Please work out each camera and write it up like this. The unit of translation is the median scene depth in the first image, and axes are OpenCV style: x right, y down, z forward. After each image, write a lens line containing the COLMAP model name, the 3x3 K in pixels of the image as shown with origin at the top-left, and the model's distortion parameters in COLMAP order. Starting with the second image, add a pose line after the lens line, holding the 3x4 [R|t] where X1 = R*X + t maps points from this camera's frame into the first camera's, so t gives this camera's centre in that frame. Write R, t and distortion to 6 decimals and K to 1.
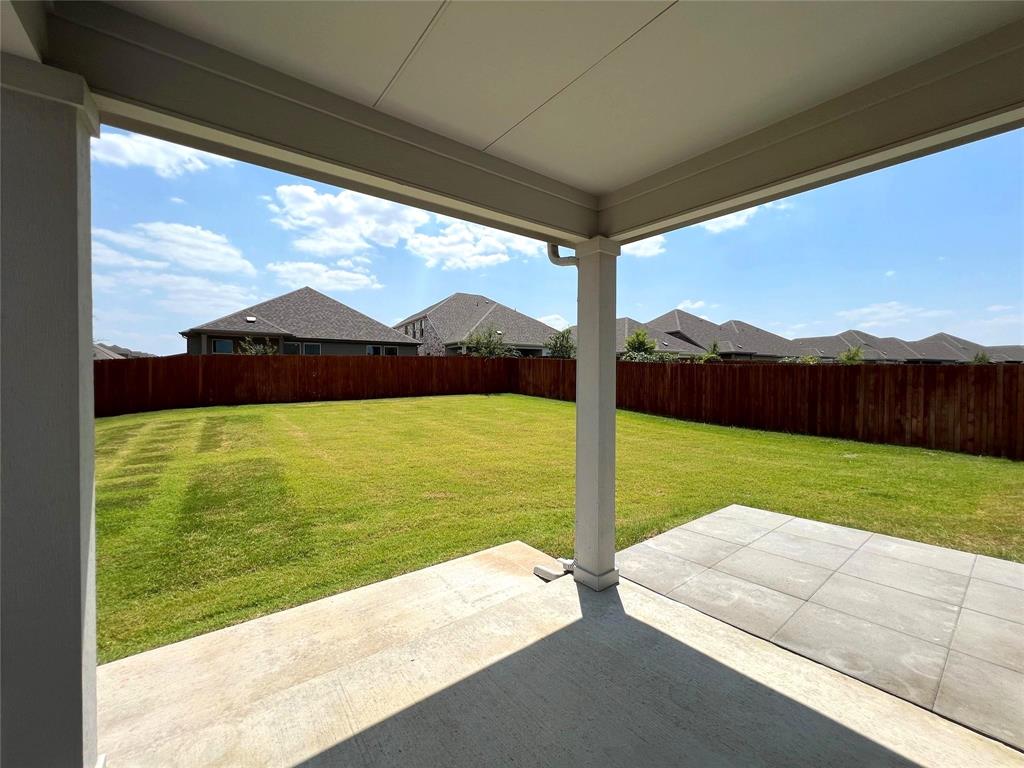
lens RADIAL K [[429.1, 0, 508.5], [0, 429.1, 381.2], [0, 0, 1]] dist [-0.002181, 0.000387]
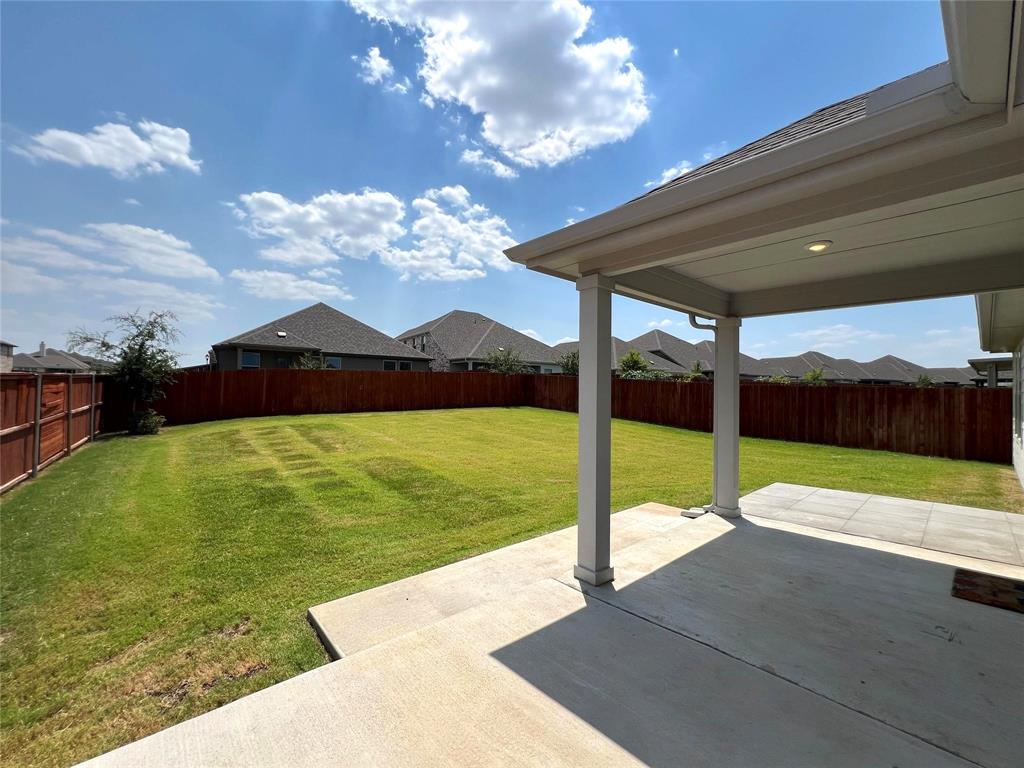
lens RADIAL K [[429.1, 0, 508.5], [0, 429.1, 381.2], [0, 0, 1]] dist [-0.002181, 0.000387]
pose [[0.997762, 0.013055, 0.065578, -0.096845], [-0.010921, 0.999402, -0.032801, -0.000320], [-0.065967, 0.032012, 0.997308, -0.081935]]
